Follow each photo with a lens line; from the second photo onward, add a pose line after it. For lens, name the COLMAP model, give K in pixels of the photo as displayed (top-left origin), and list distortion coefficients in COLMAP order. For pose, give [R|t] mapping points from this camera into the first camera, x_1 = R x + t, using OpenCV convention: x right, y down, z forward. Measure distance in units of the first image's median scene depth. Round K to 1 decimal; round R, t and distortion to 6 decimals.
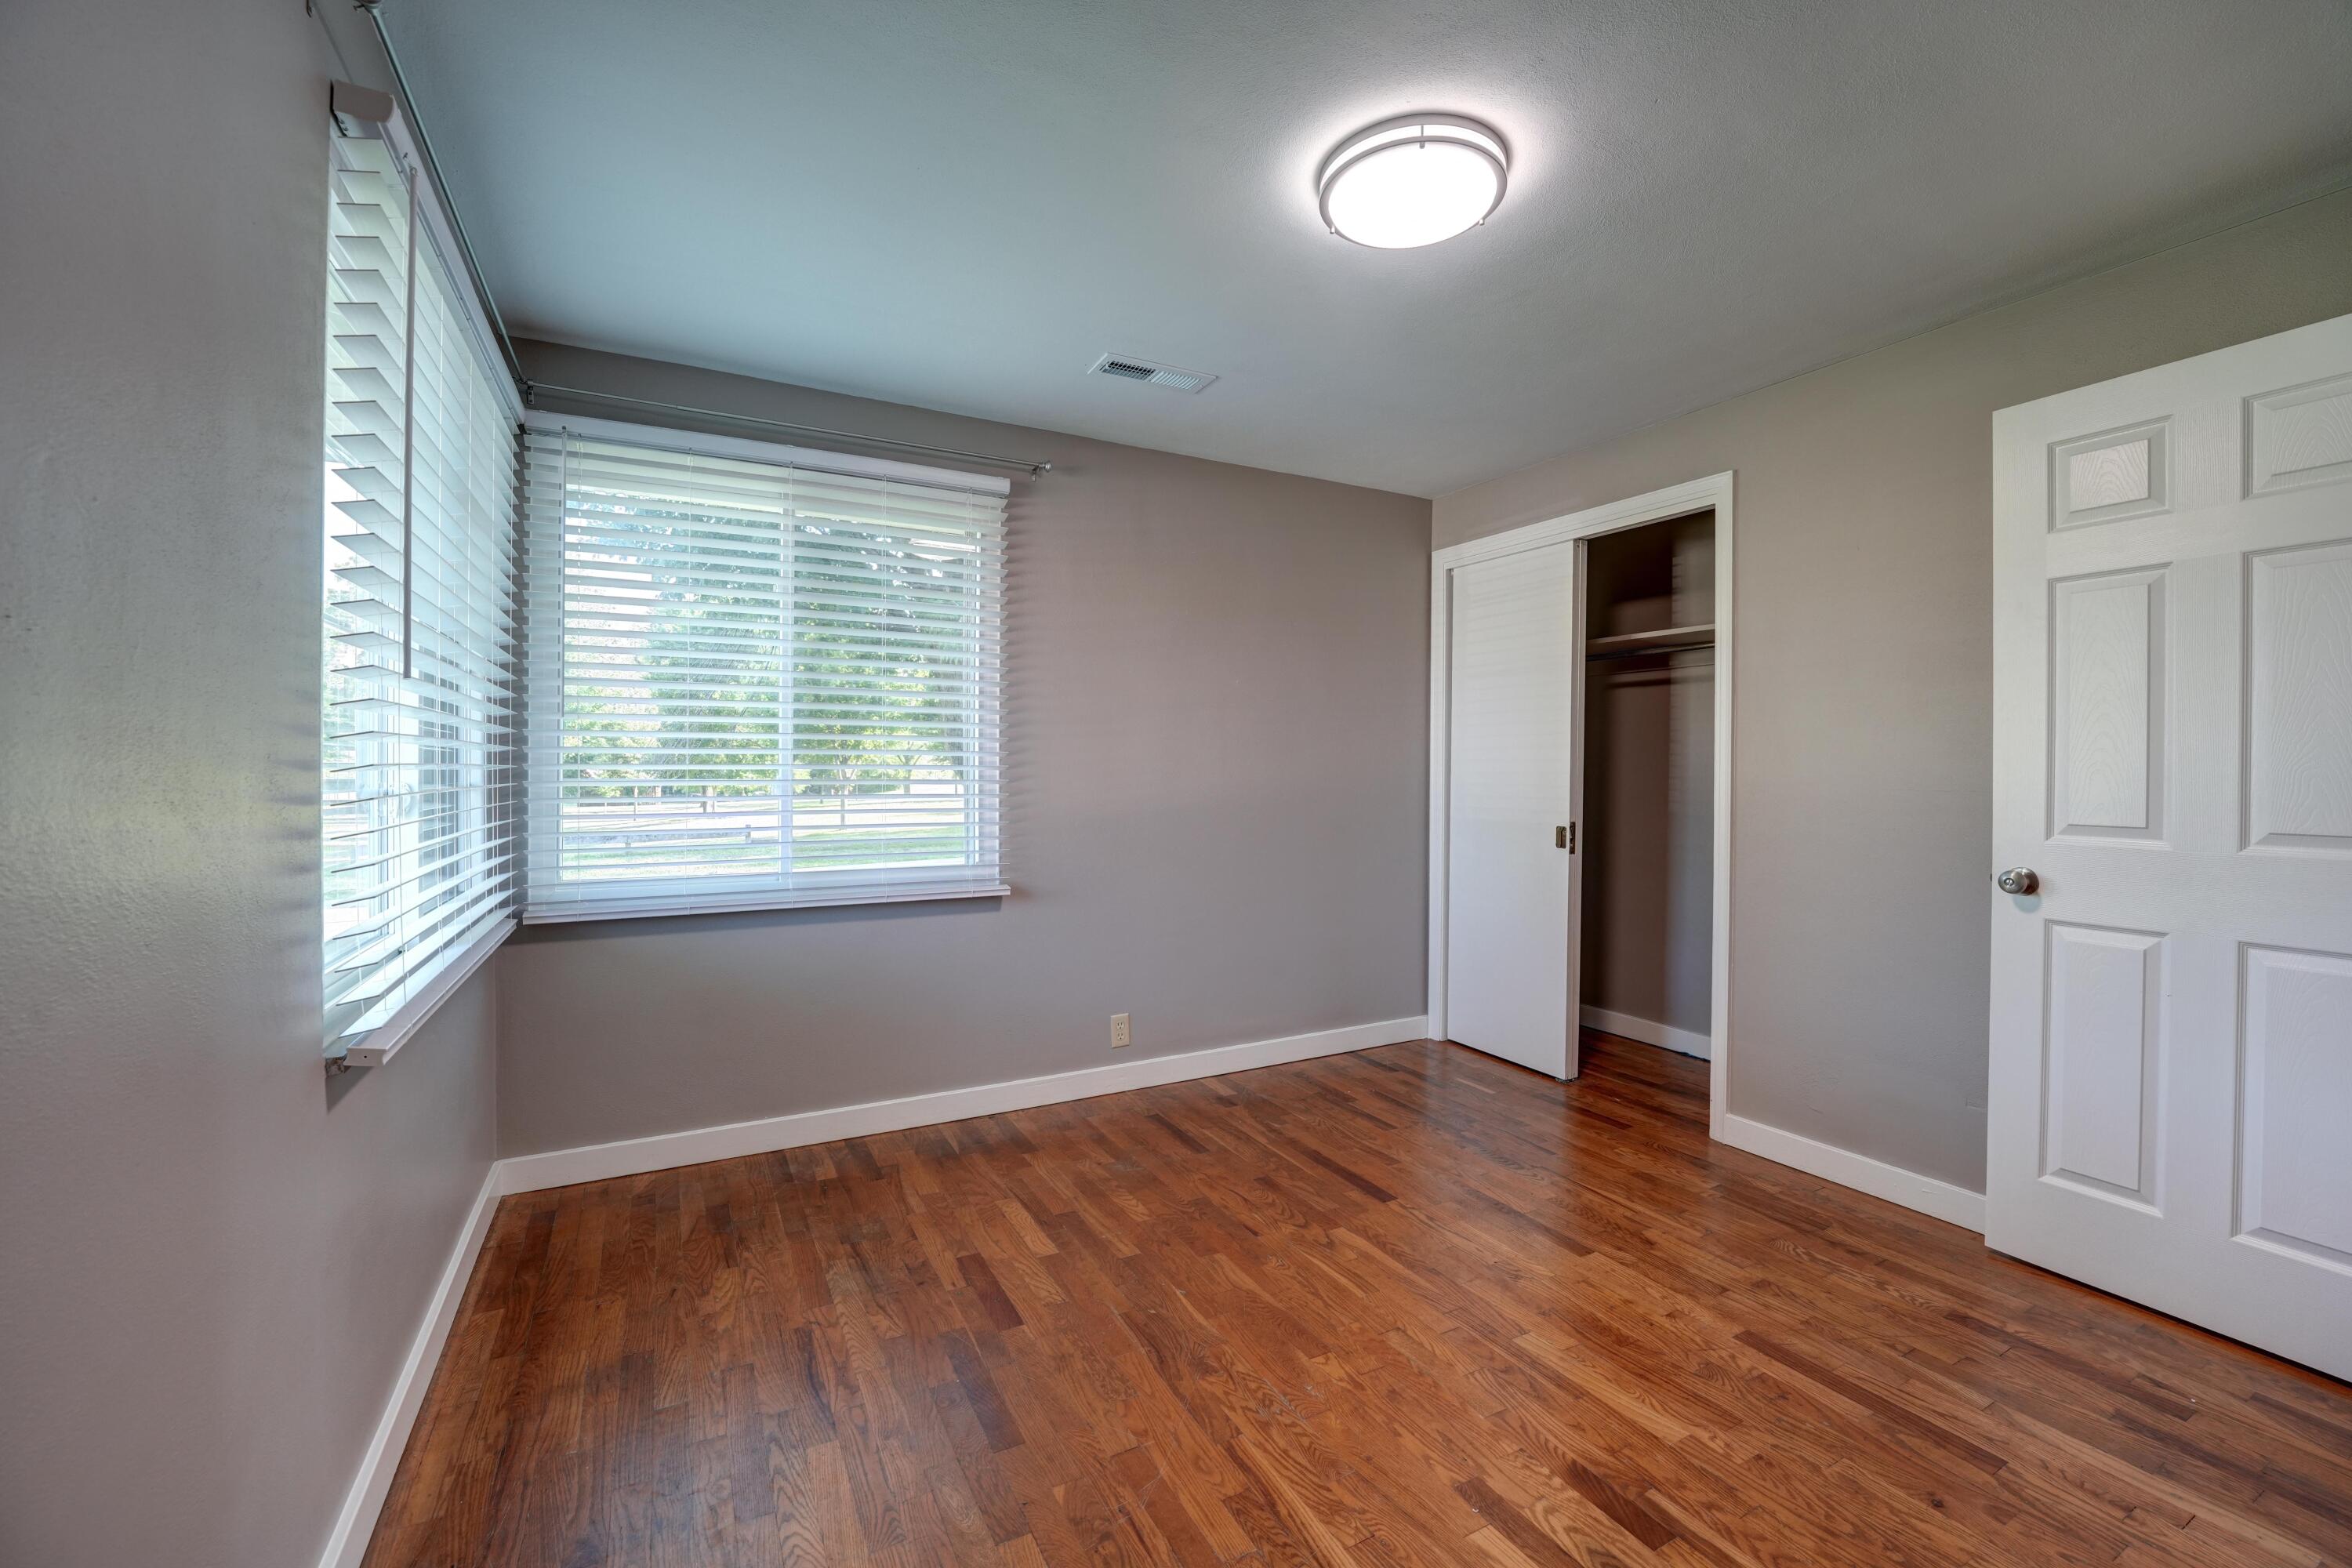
lens RADIAL K [[957.5, 0, 1185.7], [0, 957.5, 774.9], [0, 0, 1]] dist [-0.022980, 0.003519]
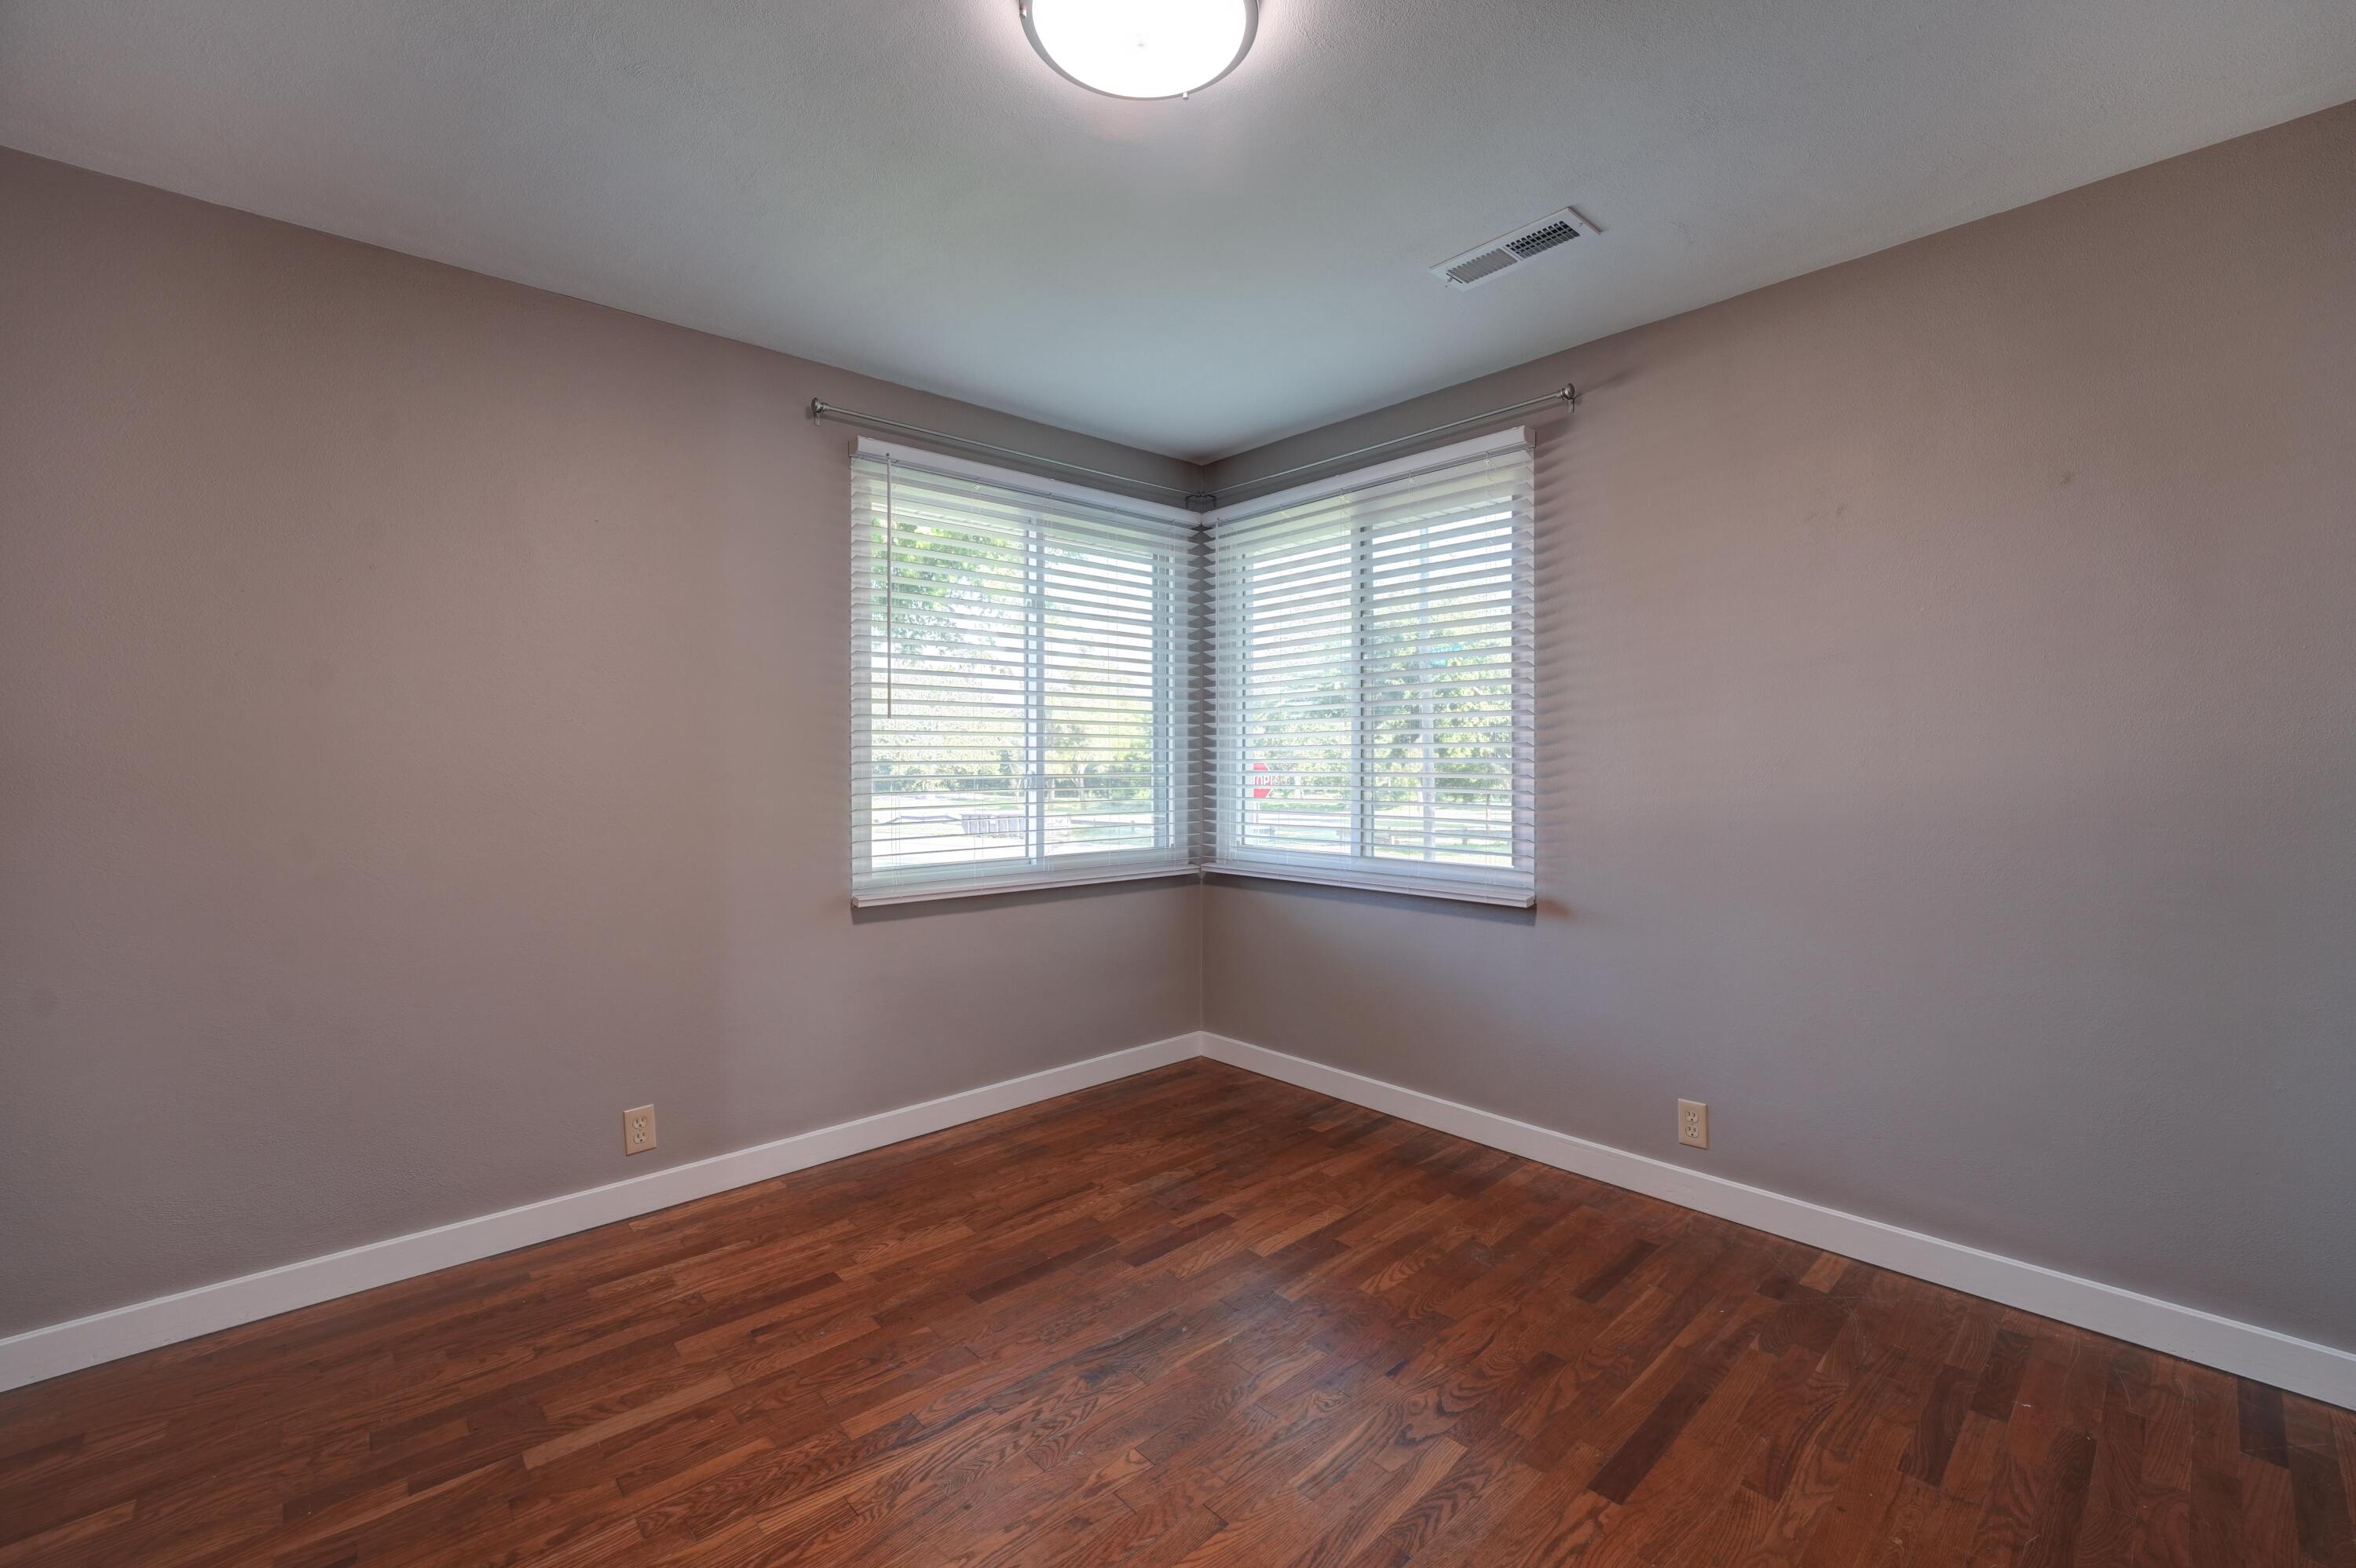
lens RADIAL K [[959.1, 0, 1187.8], [0, 959.1, 774.9], [0, 0, 1]] dist [-0.022980, 0.003519]
pose [[0.256901, 0.009383, -0.966392, 0.659829], [-0.001486, 0.999956, 0.009314, -0.002565], [0.966437, -0.000956, 0.256903, 0.562575]]
